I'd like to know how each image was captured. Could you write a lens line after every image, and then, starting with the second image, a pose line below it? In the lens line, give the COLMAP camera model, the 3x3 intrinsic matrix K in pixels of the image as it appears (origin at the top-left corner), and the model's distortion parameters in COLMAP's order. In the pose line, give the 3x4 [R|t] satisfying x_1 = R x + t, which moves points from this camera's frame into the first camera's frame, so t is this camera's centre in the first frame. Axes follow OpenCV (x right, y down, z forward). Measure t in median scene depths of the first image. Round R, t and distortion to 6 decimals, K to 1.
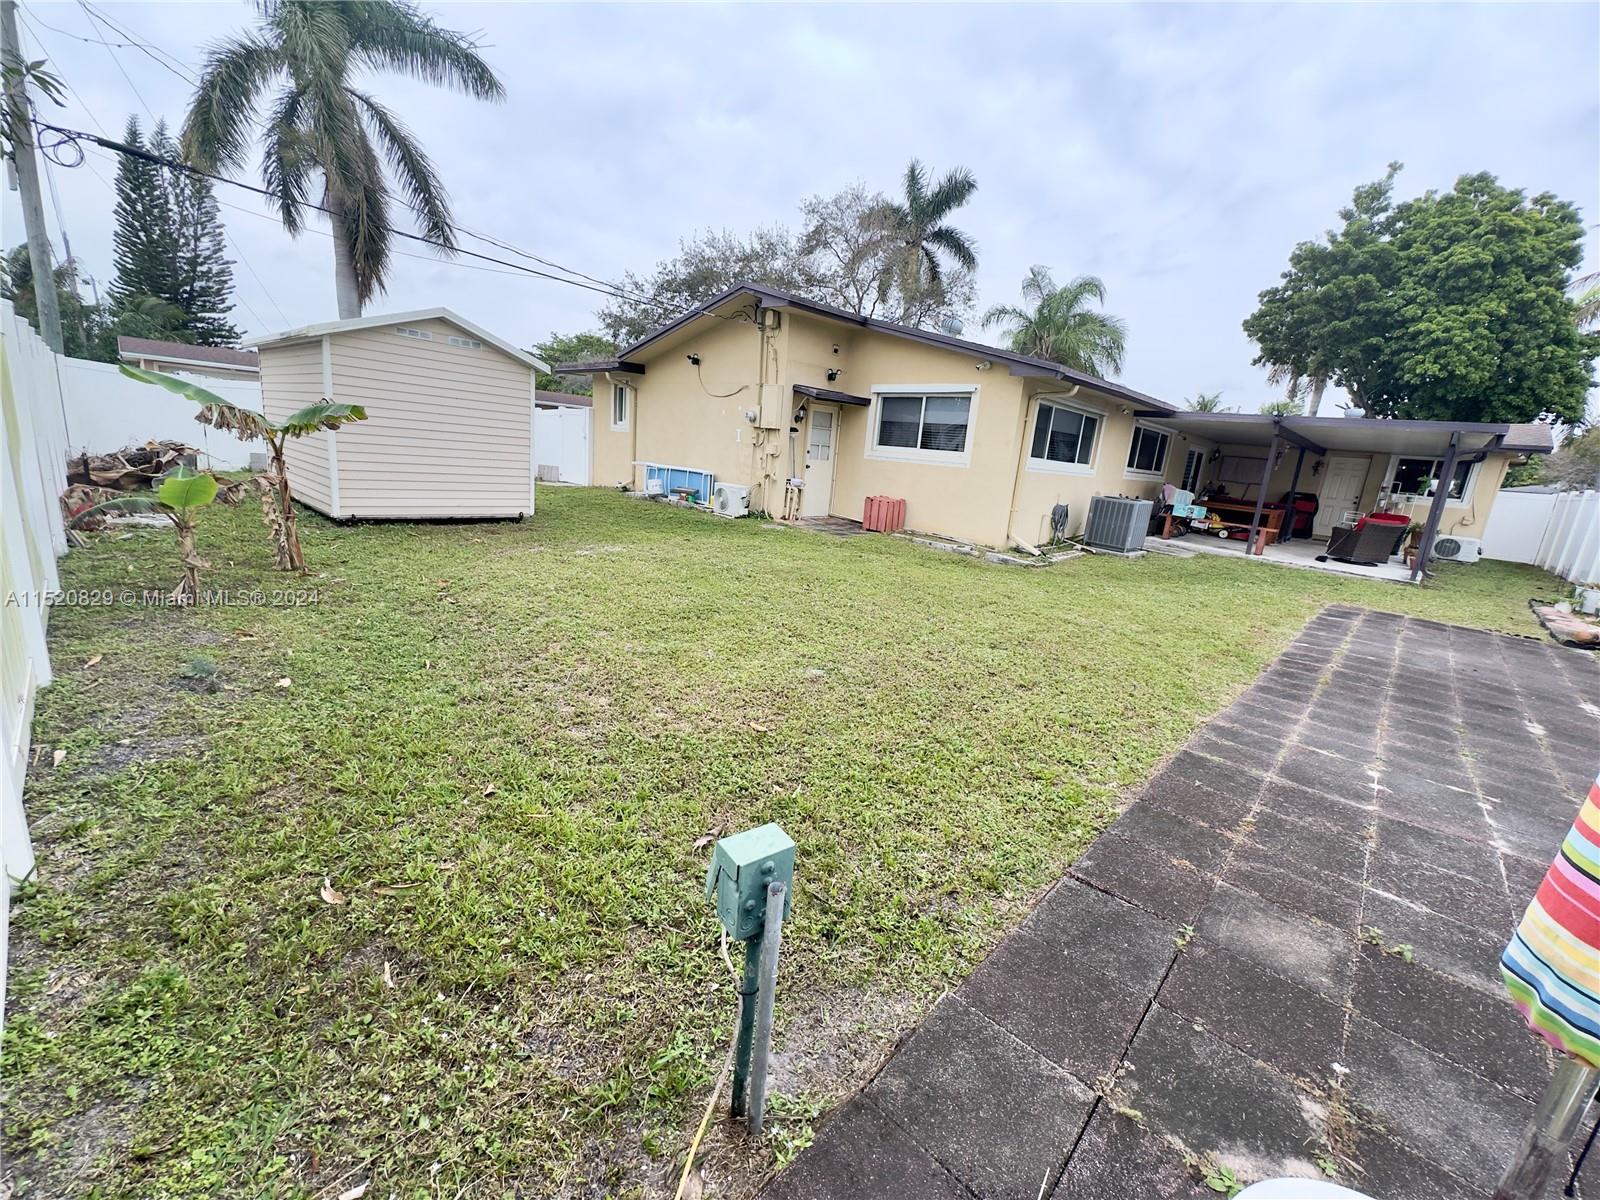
lens RADIAL K [[637.4, 0, 804.1], [0, 637.4, 597.7], [0, 0, 1]] dist [-0.001581, -0.000507]
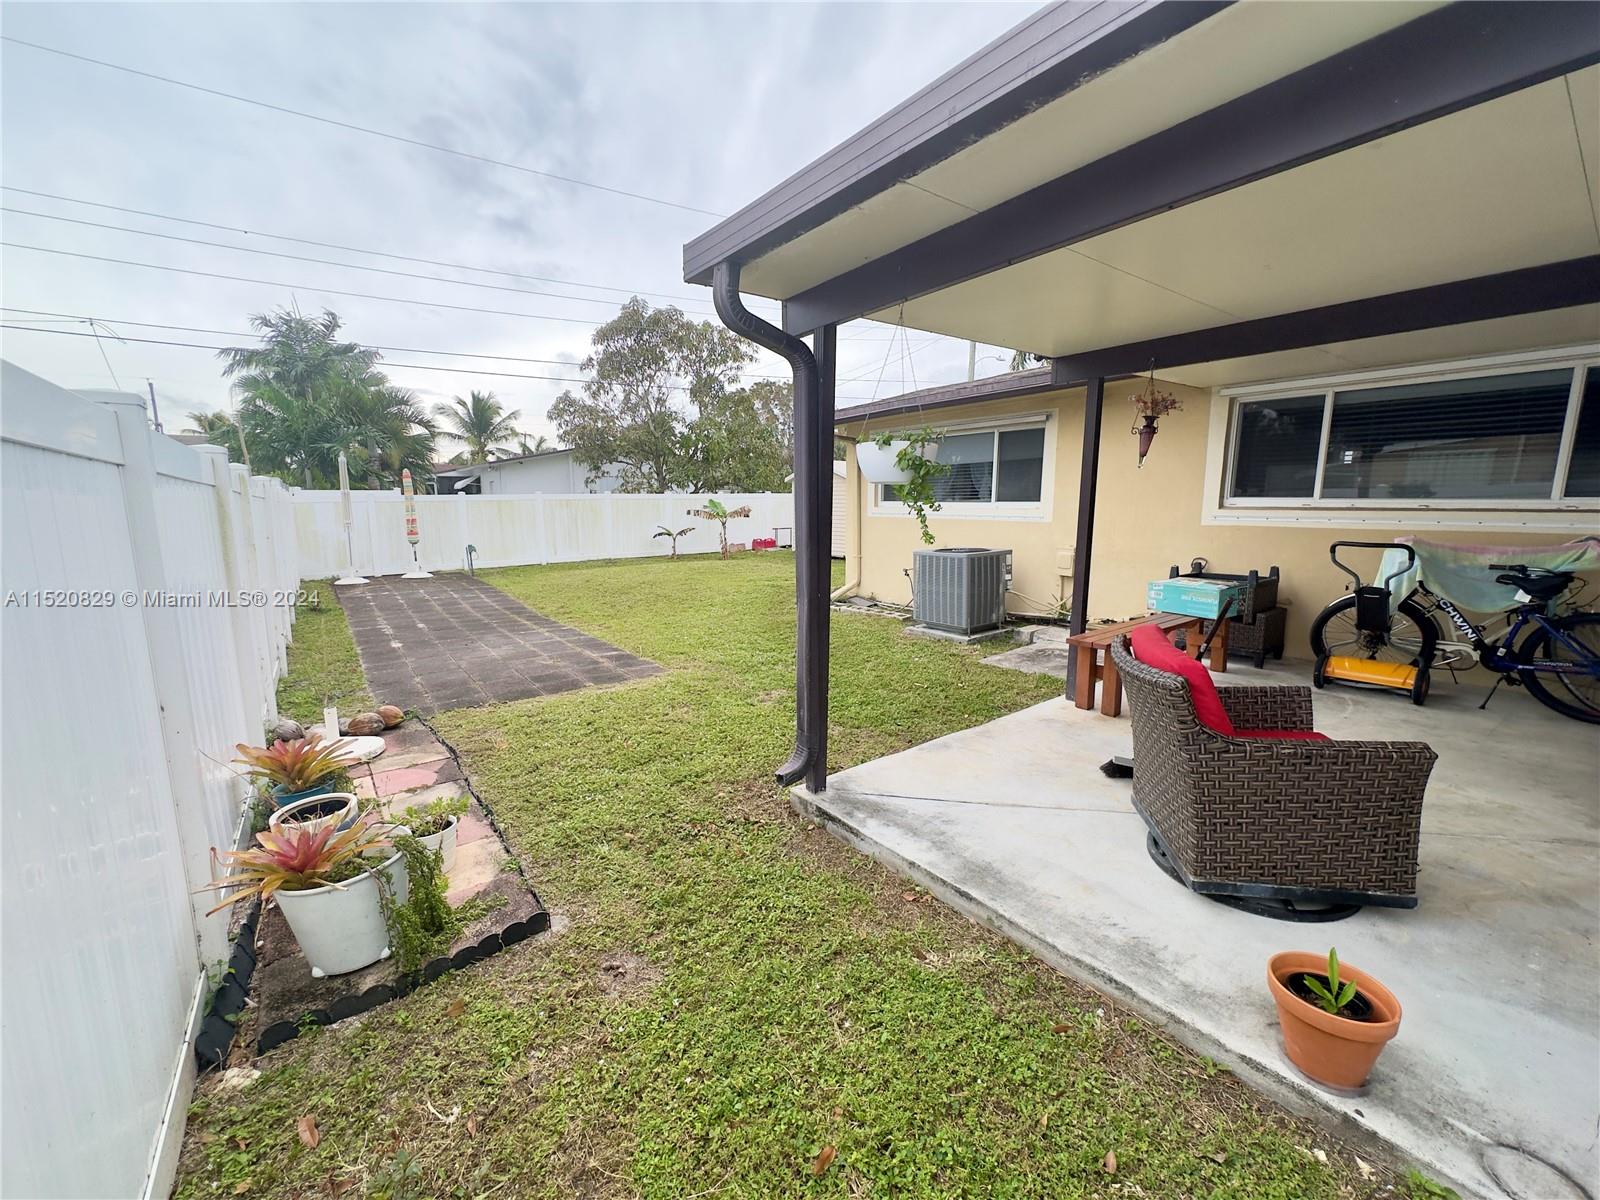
lens RADIAL K [[637.4, 0, 799.2], [0, 637.4, 599.4], [0, 0, 1]] dist [-0.001581, -0.000507]
pose [[-0.146133, 0.065043, -0.987124, 1.641843], [-0.240474, 0.965571, 0.099222, -0.189274], [0.959592, 0.251878, -0.125461, 1.322014]]
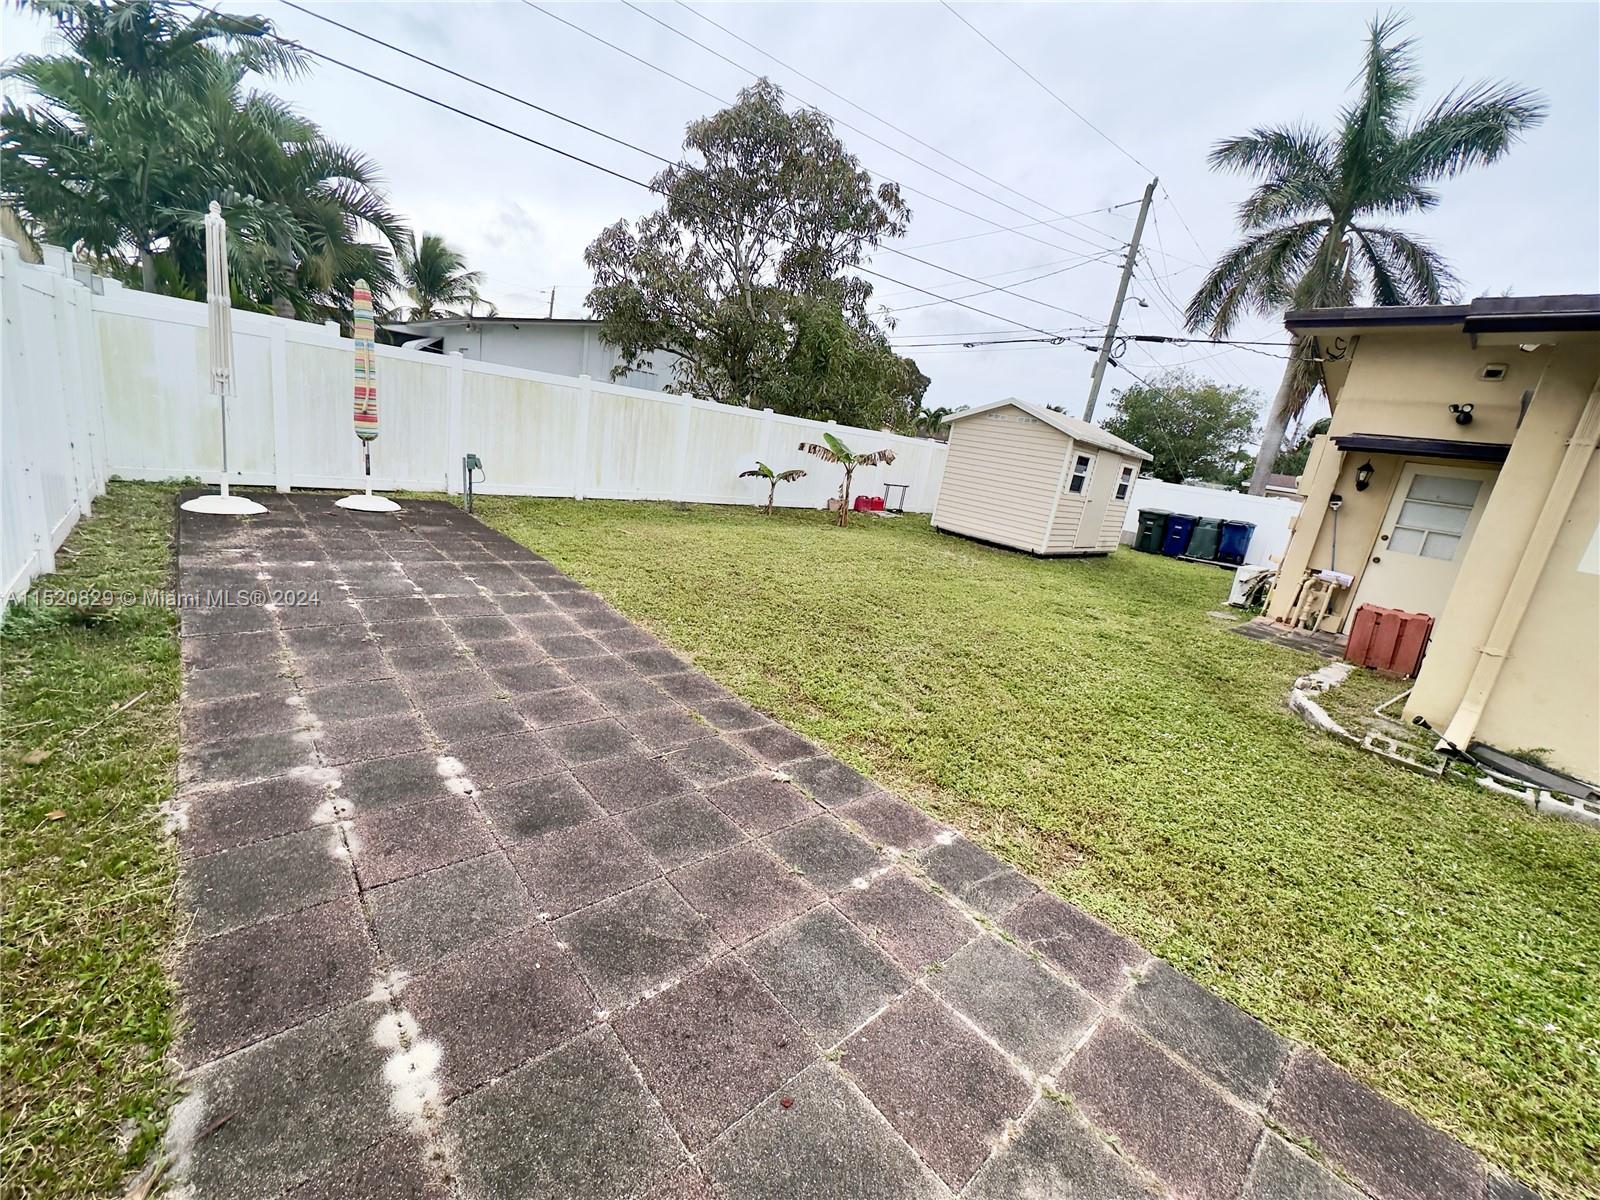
lens RADIAL K [[637.4, 0, 799.7], [0, 637.4, 594.8], [0, 0, 1]] dist [-0.001581, -0.000507]
pose [[-0.047474, 0.144453, -0.988372, 0.955099], [-0.380736, 0.912171, 0.151603, -0.077369], [0.923464, 0.383506, 0.011694, 0.696684]]
